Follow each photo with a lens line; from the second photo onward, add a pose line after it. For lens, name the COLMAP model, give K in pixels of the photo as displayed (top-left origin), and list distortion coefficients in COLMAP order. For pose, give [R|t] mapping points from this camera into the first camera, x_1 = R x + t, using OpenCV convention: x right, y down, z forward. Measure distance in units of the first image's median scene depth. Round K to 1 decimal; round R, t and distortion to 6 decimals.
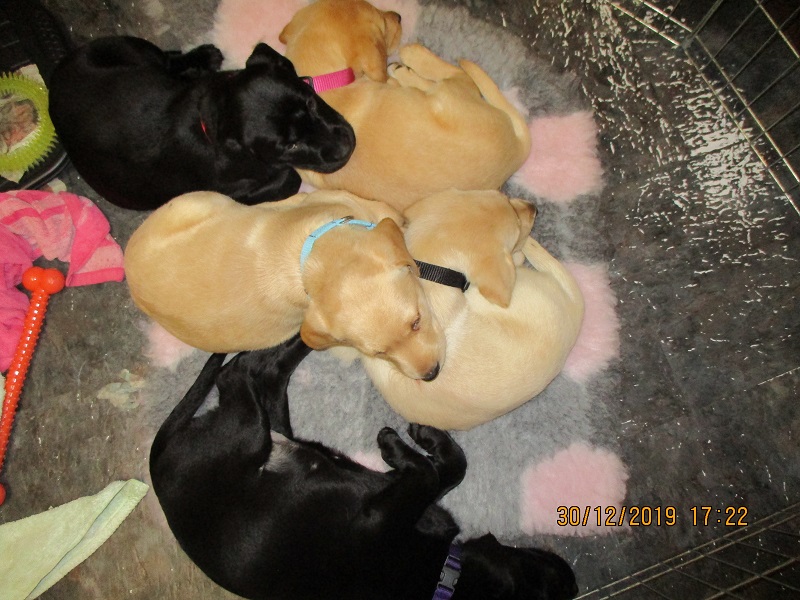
lens RADIAL K [[653.8, 0, 400.3], [0, 653.8, 292.4], [0, 0, 1]] dist [-0.034135, 0.003164]
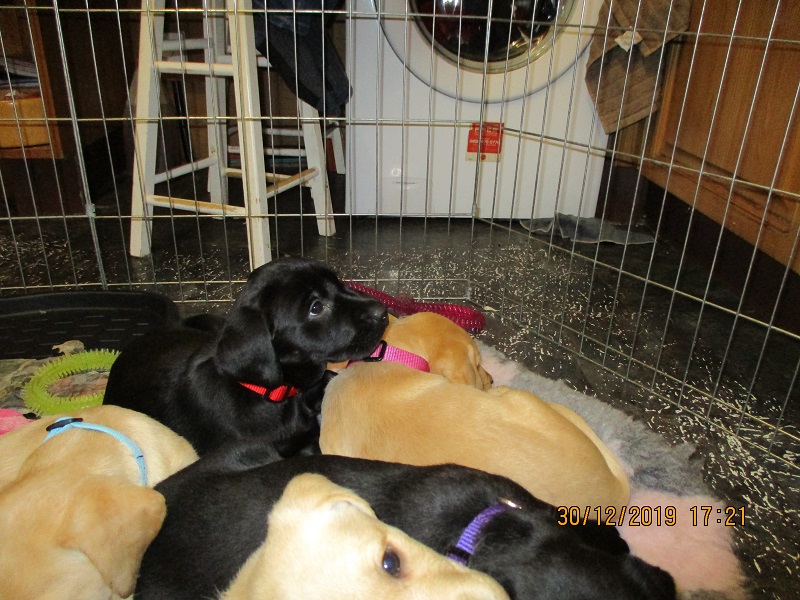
lens RADIAL K [[653.8, 0, 421.8], [0, 653.8, 268.2], [0, 0, 1]] dist [-0.034135, 0.003164]
pose [[0.959187, 0.141585, -0.244775, 0.102388], [-0.282033, 0.541607, -0.791908, 0.254883], [0.020449, 0.828623, 0.559434, 0.336921]]
